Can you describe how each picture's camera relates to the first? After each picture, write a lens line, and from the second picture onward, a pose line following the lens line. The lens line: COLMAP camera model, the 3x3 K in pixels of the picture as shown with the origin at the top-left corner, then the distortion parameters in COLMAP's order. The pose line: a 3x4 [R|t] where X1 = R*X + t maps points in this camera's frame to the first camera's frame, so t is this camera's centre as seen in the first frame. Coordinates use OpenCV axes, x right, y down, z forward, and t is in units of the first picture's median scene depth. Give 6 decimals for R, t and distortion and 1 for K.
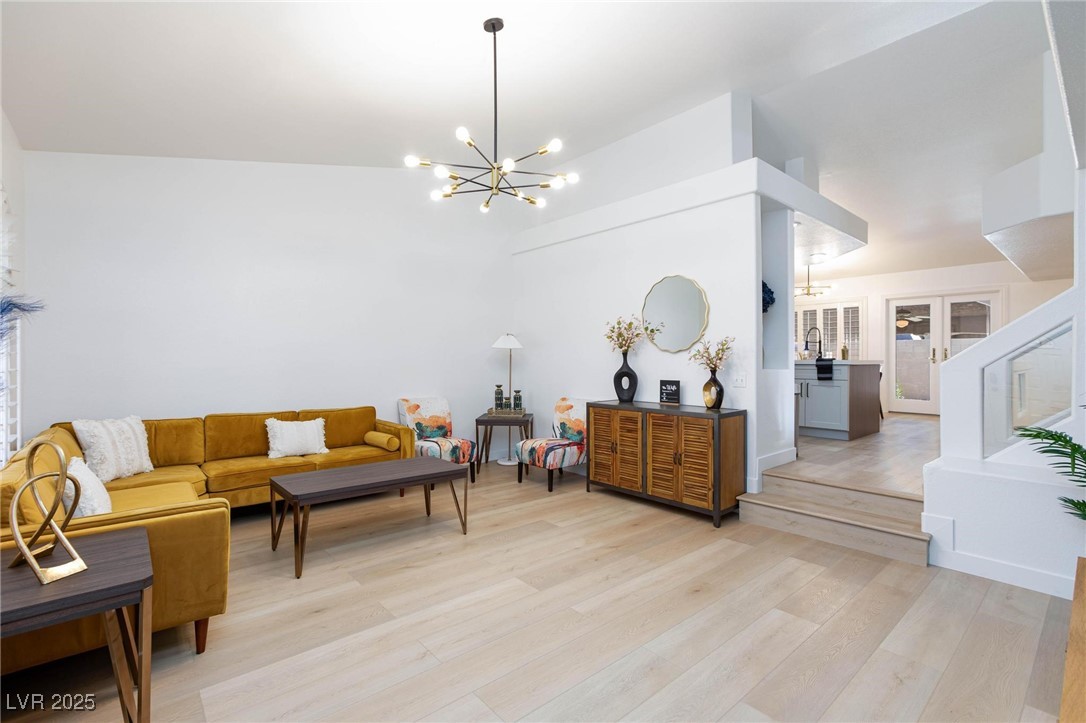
lens RADIAL K [[498.2, 0, 536.3], [0, 498.2, 363.9], [0, 0, 1]] dist [-0.023921, 0.013022]
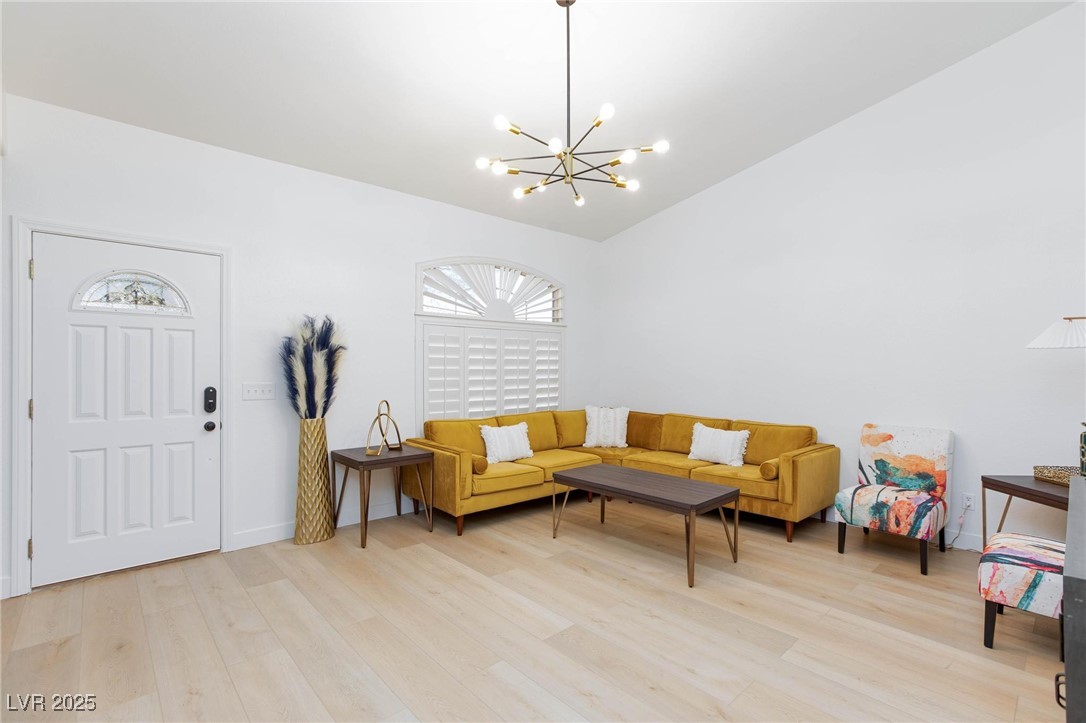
lens RADIAL K [[498.2, 0, 537.7], [0, 498.2, 364.6], [0, 0, 1]] dist [-0.023921, 0.013022]
pose [[0.029634, -0.004083, -0.999552, 0.558716], [-0.011093, 0.999929, -0.004413, -0.009886], [0.999499, 0.011219, 0.029587, 0.620677]]
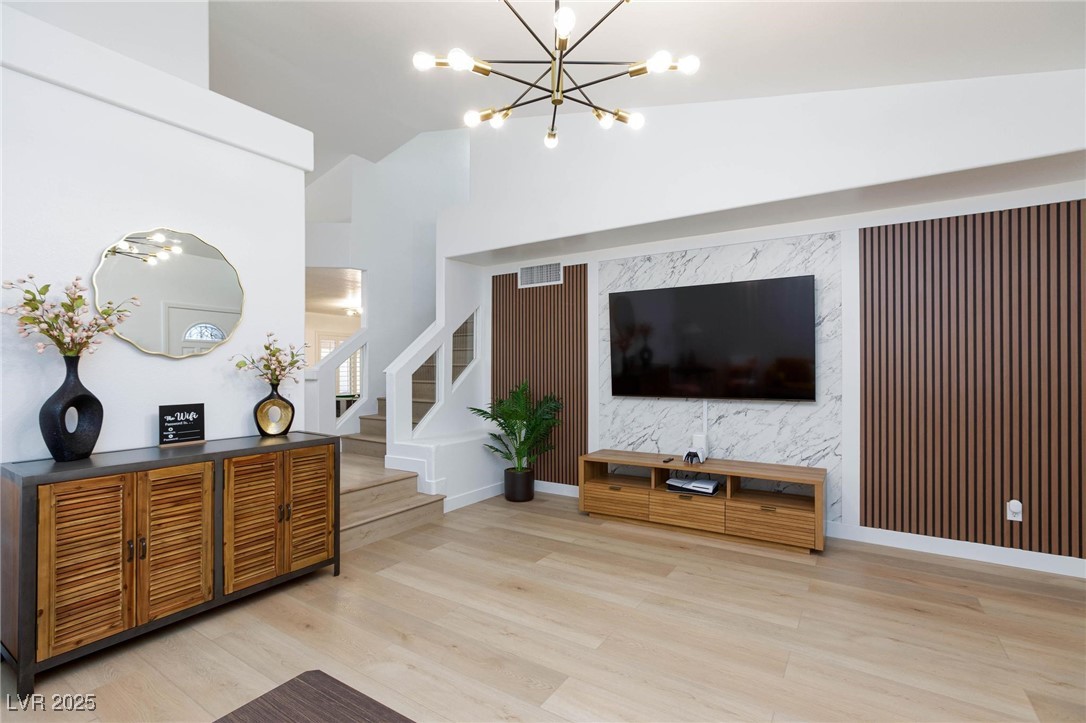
lens RADIAL K [[498.2, 0, 535.4], [0, 498.2, 362.6], [0, 0, 1]] dist [-0.023921, 0.013022]
pose [[-0.271471, 0.010546, 0.962389, -0.455192], [0.013506, 0.999883, -0.007147, -0.008428], [-0.962352, 0.011057, -0.271582, 0.805295]]
